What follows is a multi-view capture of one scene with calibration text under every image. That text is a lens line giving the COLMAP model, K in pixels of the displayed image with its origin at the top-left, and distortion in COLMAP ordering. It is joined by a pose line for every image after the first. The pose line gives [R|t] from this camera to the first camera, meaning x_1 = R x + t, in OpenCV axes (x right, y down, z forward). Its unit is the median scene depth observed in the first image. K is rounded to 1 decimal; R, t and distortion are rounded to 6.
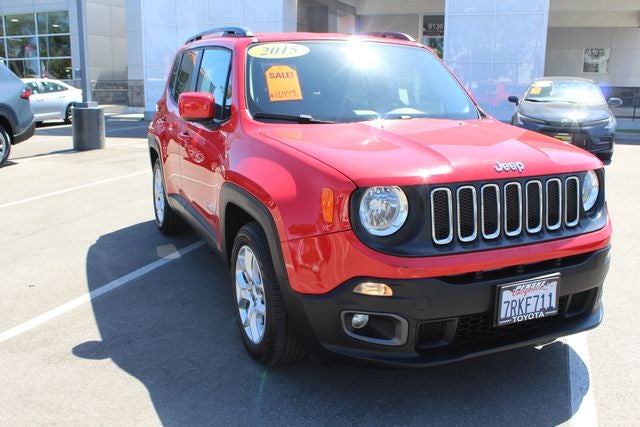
lens RADIAL K [[599.2, 0, 310.0], [0, 599.2, 214.2], [0, 0, 1]] dist [-0.152315, 0.153750]
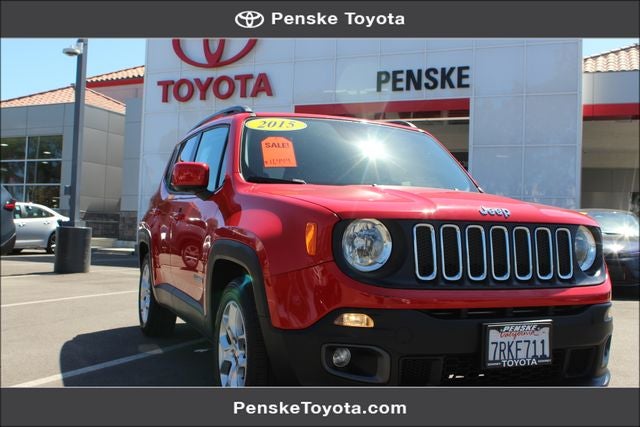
lens RADIAL K [[691.7, 0, 307.9], [0, 691.7, 213.7], [0, 0, 1]] dist [-0.147163, 0.227117]
pose [[0.999302, 0.027363, -0.025413, 0.043412], [-0.032759, 0.969026, -0.244778, 0.192187], [0.017928, 0.245440, 0.969246, -0.118322]]
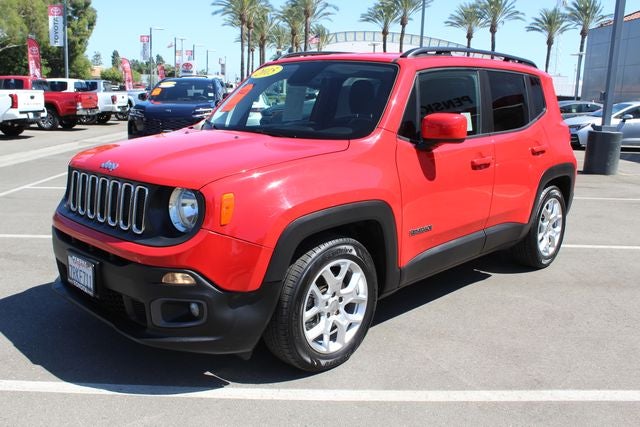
lens RADIAL K [[599.2, 0, 310.0], [0, 599.2, 214.2], [0, 0, 1]] dist [-0.152315, 0.153750]
pose [[0.377511, 0.194361, -0.905378, 1.406756], [-0.228826, 0.966983, 0.112174, -0.186991], [0.897287, 0.164827, 0.409521, 0.781630]]
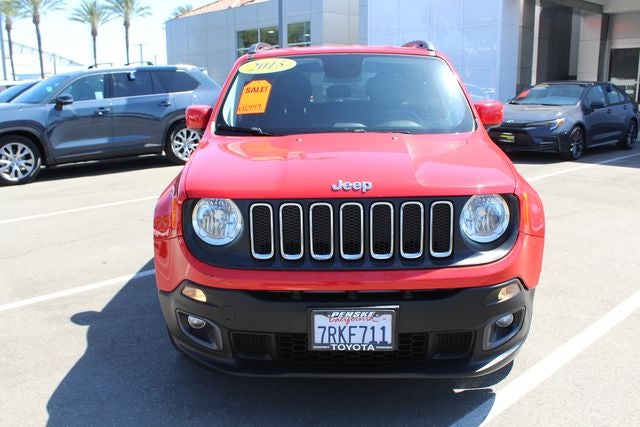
lens RADIAL K [[599.2, 0, 310.0], [0, 599.2, 214.2], [0, 0, 1]] dist [-0.152315, 0.153750]
pose [[0.904167, 0.075772, -0.420404, 0.598814], [-0.078824, 0.996837, 0.010139, -0.035101], [0.419843, 0.023970, 0.907280, 0.092991]]
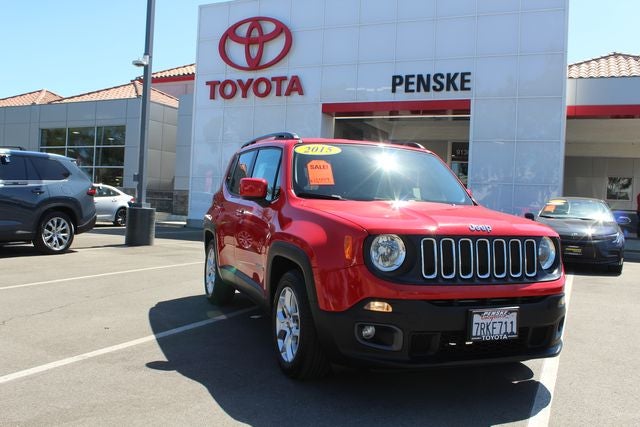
lens RADIAL K [[599.2, 0, 310.0], [0, 599.2, 214.2], [0, 0, 1]] dist [-0.152315, 0.153750]
pose [[0.997637, 0.039378, -0.056308, 0.013235], [-0.049944, 0.978385, -0.200668, 0.164659], [0.047189, 0.203006, 0.978040, -0.341308]]
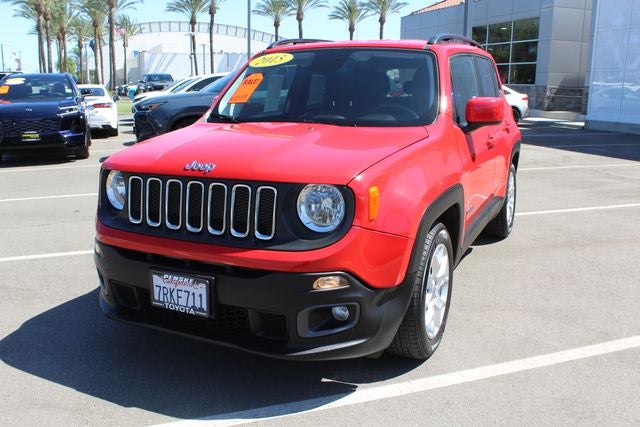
lens RADIAL K [[599.2, 0, 310.0], [0, 599.2, 214.2], [0, 0, 1]] dist [-0.152315, 0.153750]
pose [[0.650152, 0.160562, -0.742645, 1.114896], [-0.166626, 0.983754, 0.066816, -0.088367], [0.741308, 0.080303, 0.666343, 0.388940]]
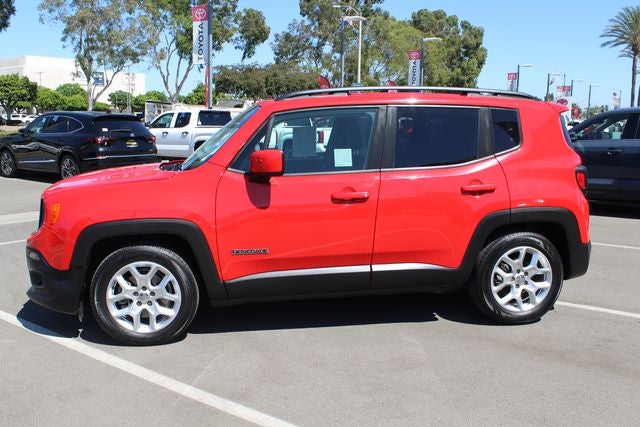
lens RADIAL K [[599.2, 0, 310.0], [0, 599.2, 214.2], [0, 0, 1]] dist [-0.152315, 0.153750]
pose [[-0.253502, 0.143872, -0.956576, 1.683741], [-0.217014, 0.955213, 0.201178, -0.467268], [0.942678, 0.258589, -0.210926, 1.901318]]
